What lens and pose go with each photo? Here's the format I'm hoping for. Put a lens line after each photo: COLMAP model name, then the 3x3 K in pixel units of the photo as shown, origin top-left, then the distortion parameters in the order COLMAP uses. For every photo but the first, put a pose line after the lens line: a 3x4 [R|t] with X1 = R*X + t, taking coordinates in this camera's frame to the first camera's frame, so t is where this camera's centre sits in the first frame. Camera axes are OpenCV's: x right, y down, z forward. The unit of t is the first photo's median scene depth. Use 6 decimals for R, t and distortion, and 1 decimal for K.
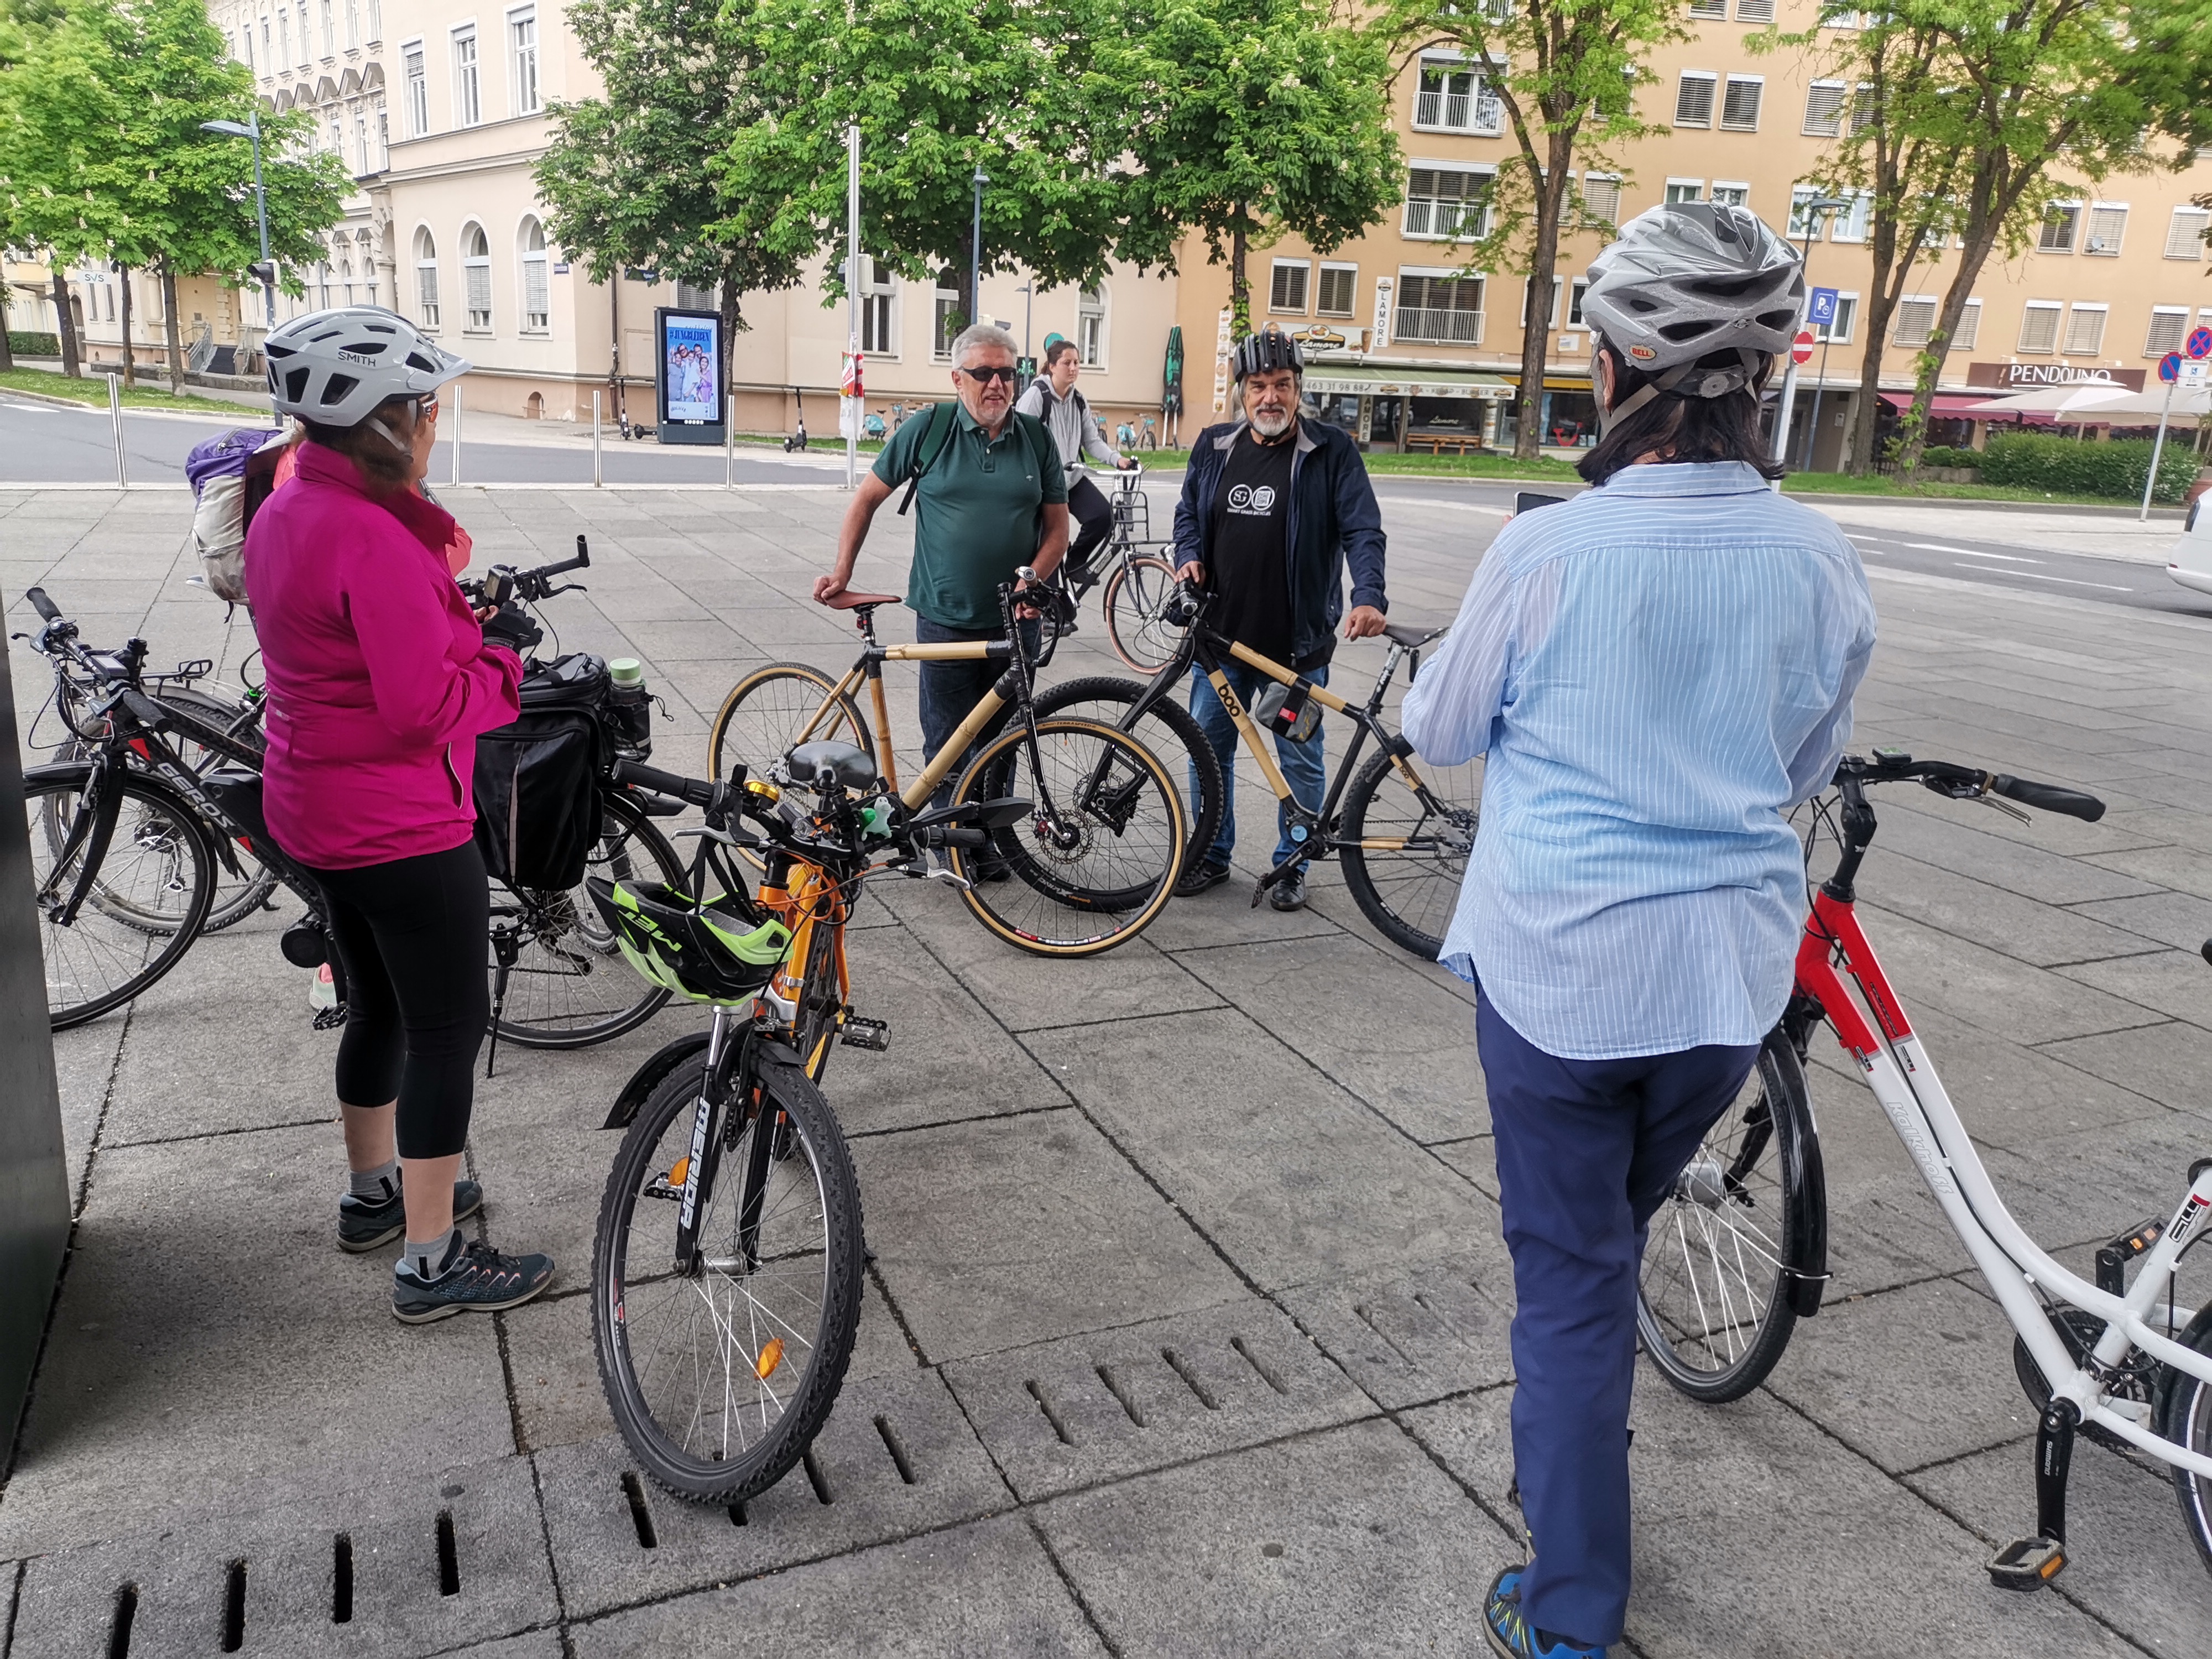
lens RADIAL K [[1694.5, 0, 1075.8], [0, 1694.5, 834.8], [0, 0, 1]] dist [0.002673, 0.003343]
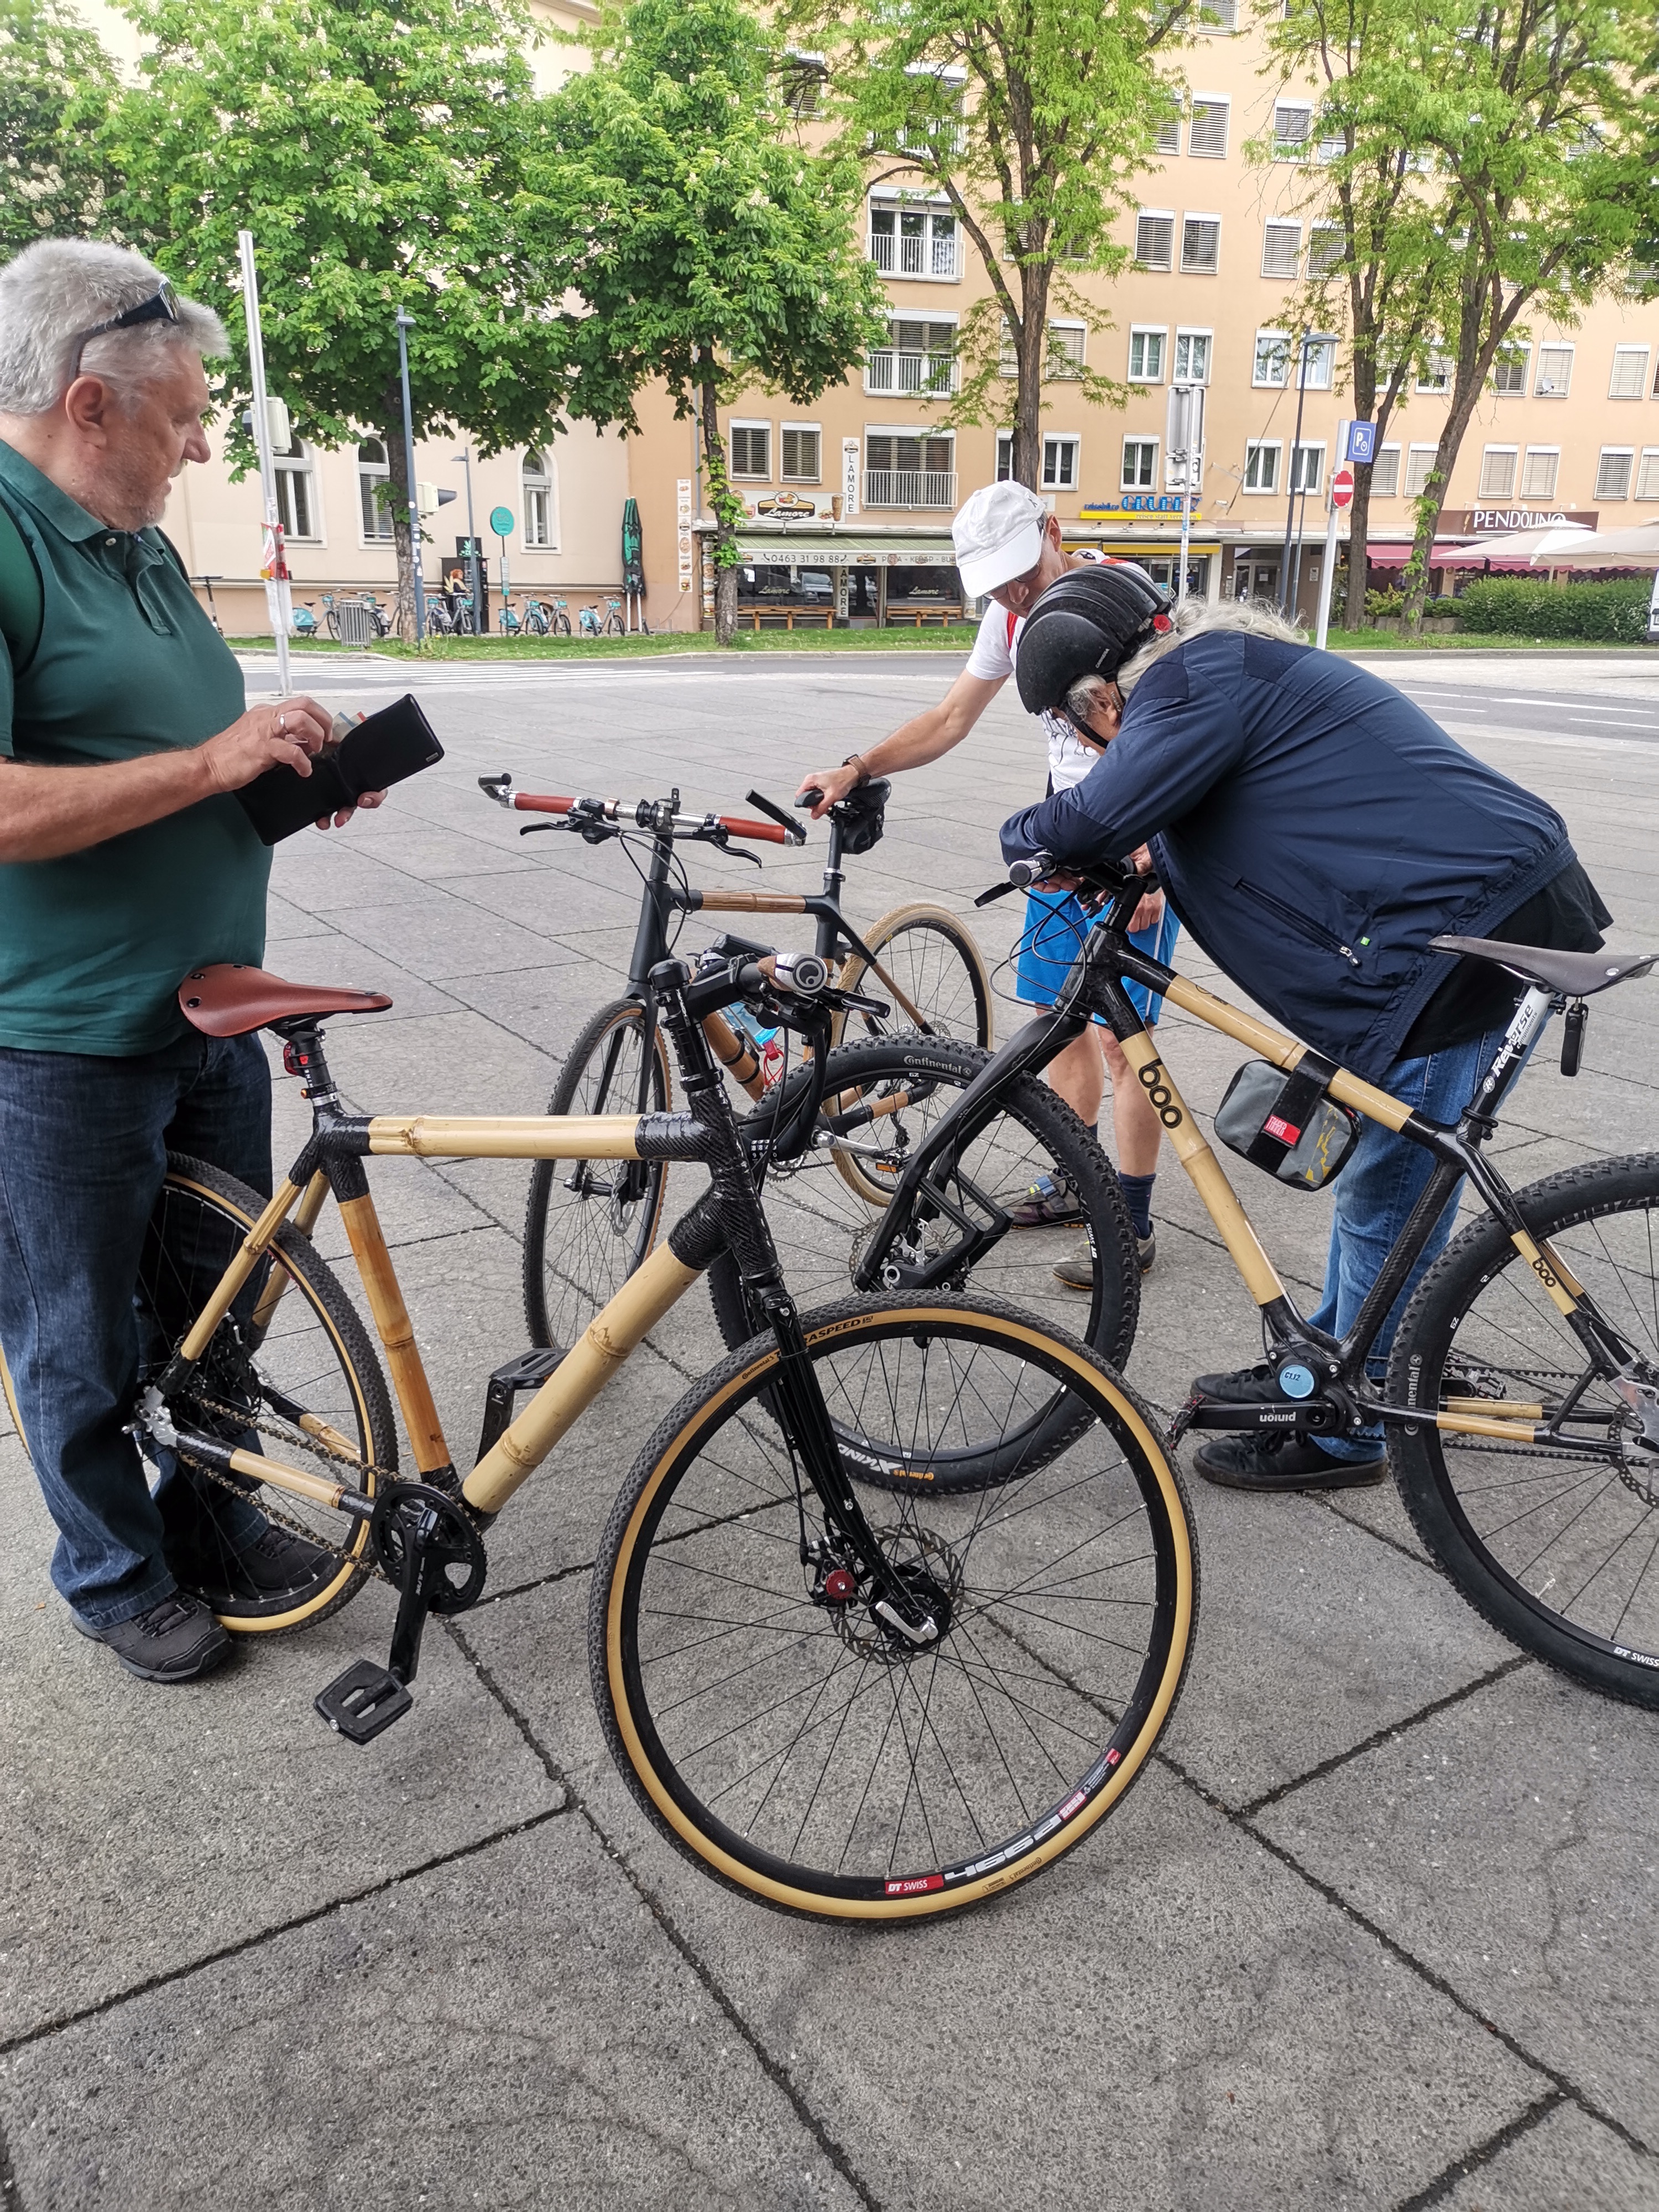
lens RADIAL K [[1679.1, 0, 829.5], [0, 1679.1, 1106.0], [0, 0, 1]] dist [0.006070, -0.004106]
pose [[0.983021, -0.089459, 0.160210, -0.014432], [0.081354, 0.995085, 0.056463, -0.021061], [-0.164474, -0.042471, 0.985467, 0.098783]]
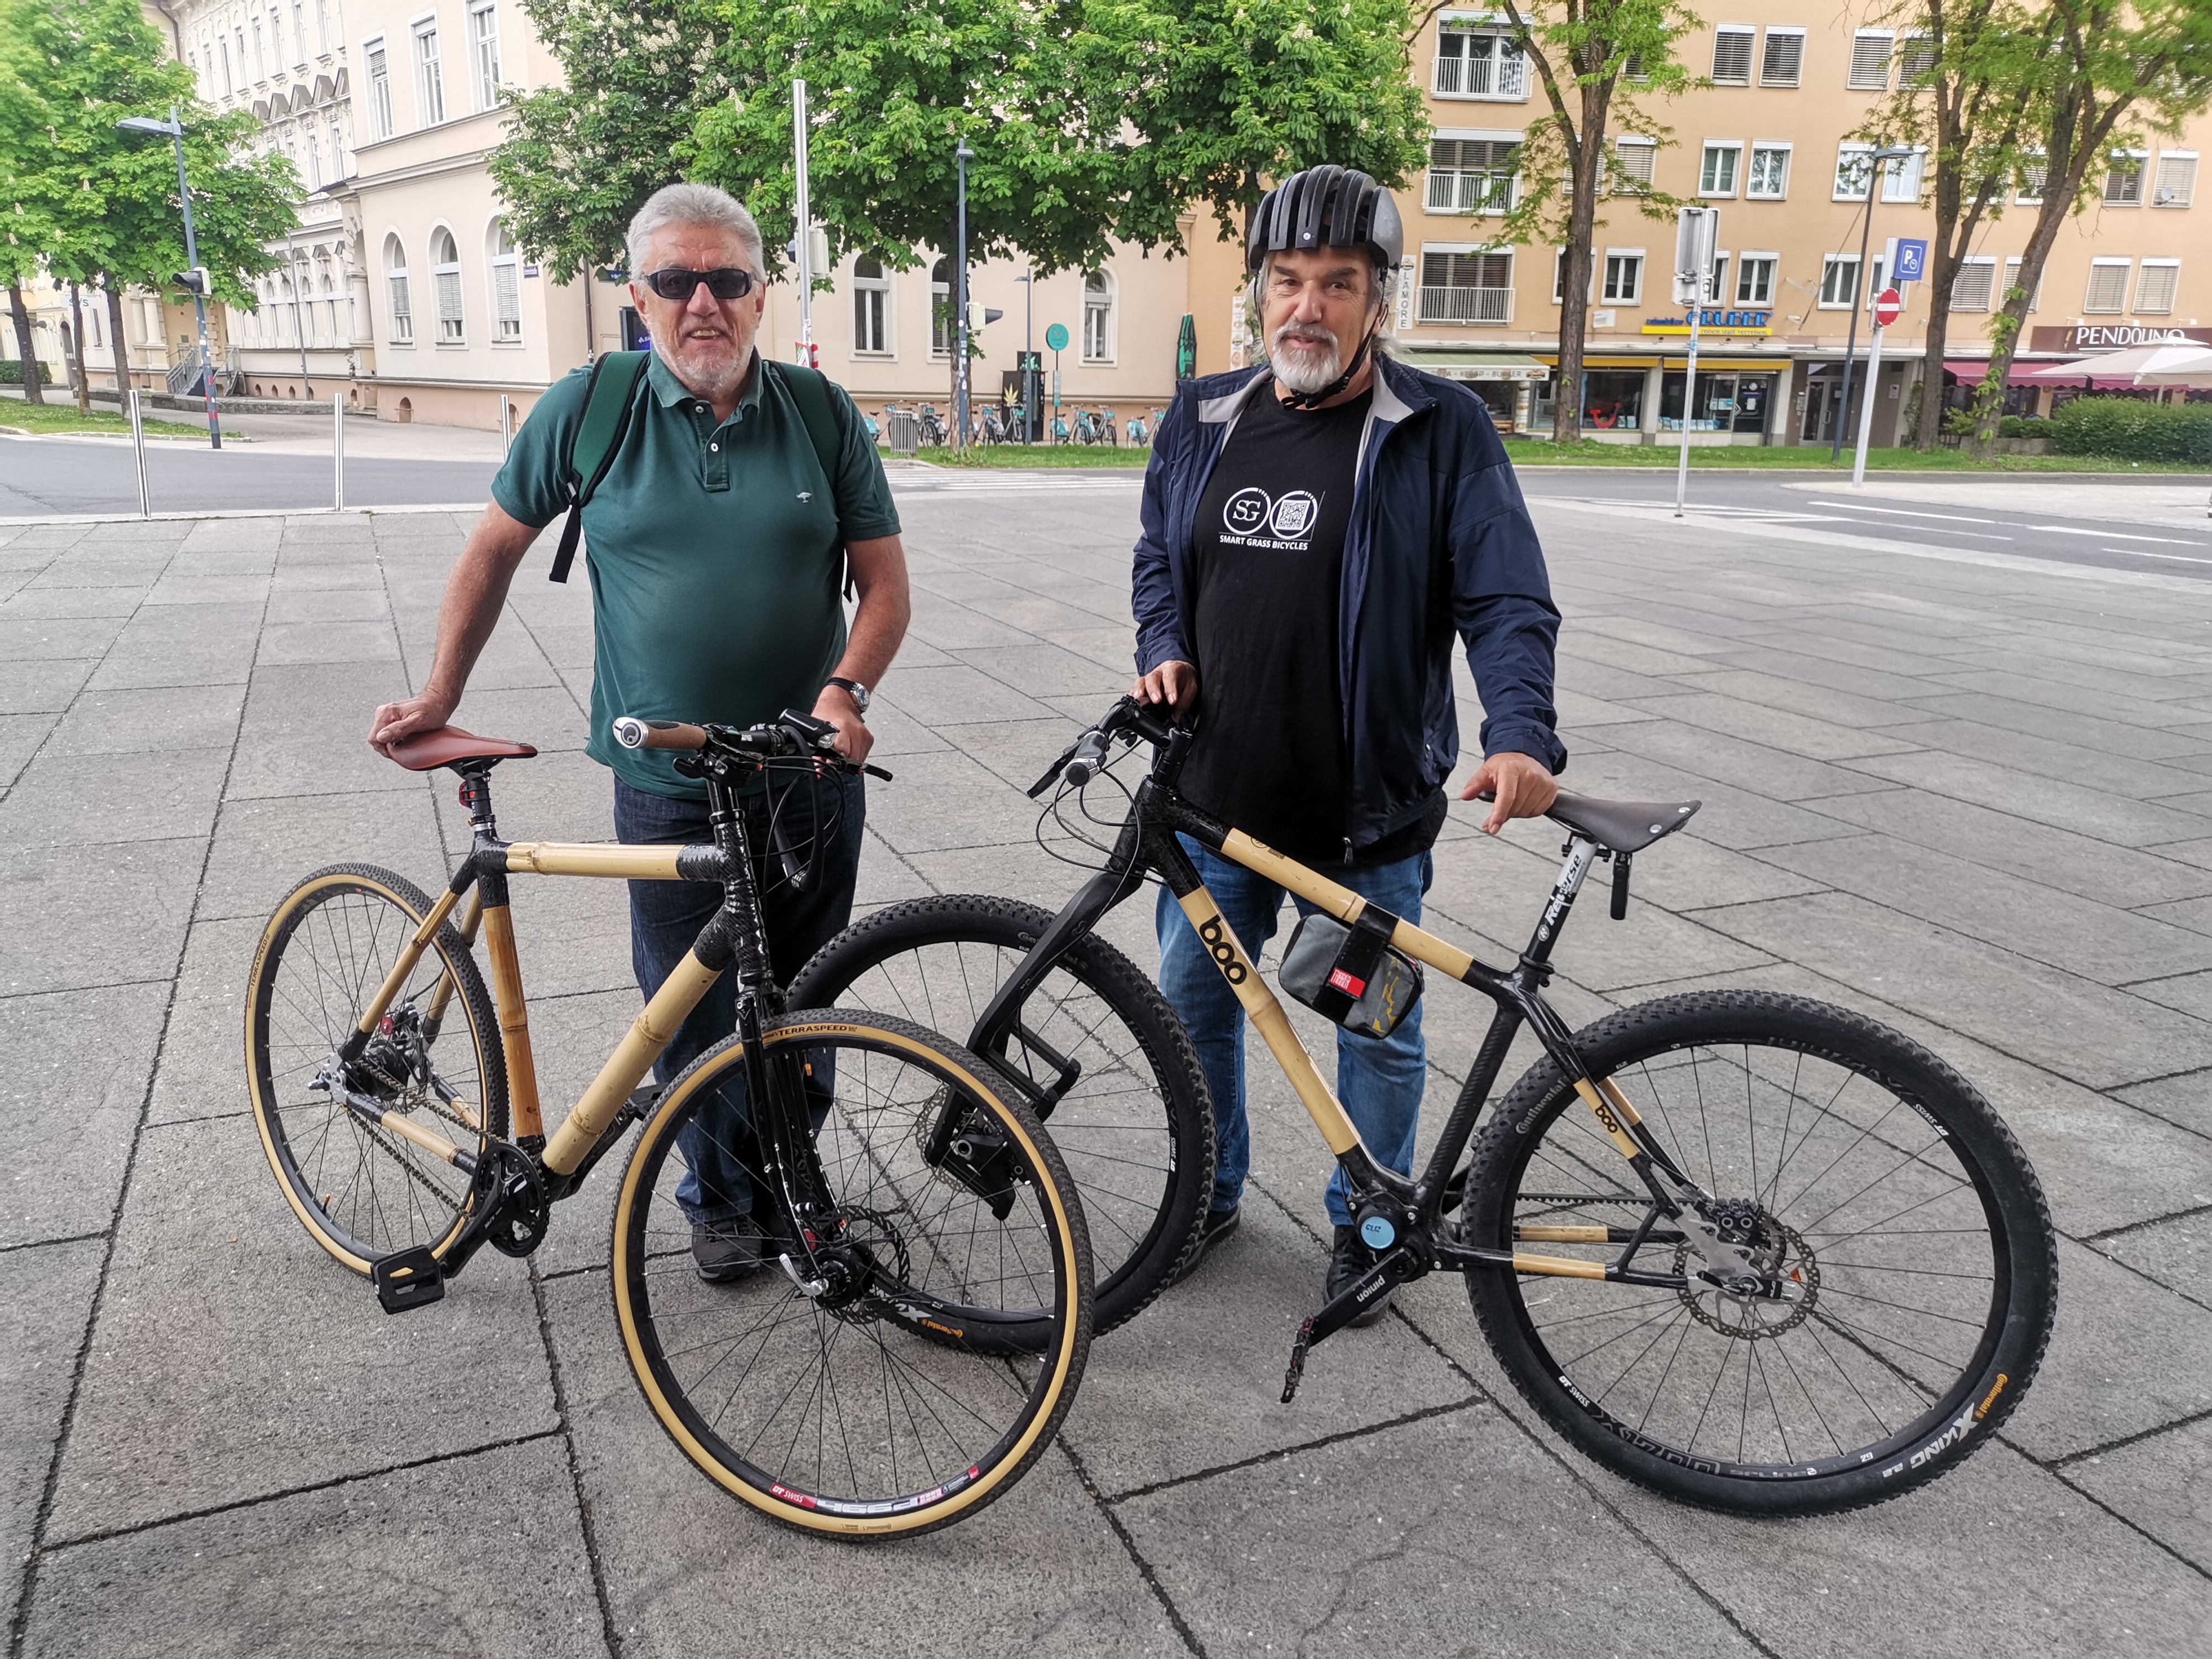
lens RADIAL K [[1679.1, 0, 1090.5], [0, 1679.1, 840.6], [0, 0, 1]] dist [0.006070, -0.004106]
pose [[0.999542, -0.028292, -0.010705, 0.009174], [0.028353, 0.999582, 0.005595, -0.017919], [0.010542, -0.005896, 0.999927, 0.081960]]
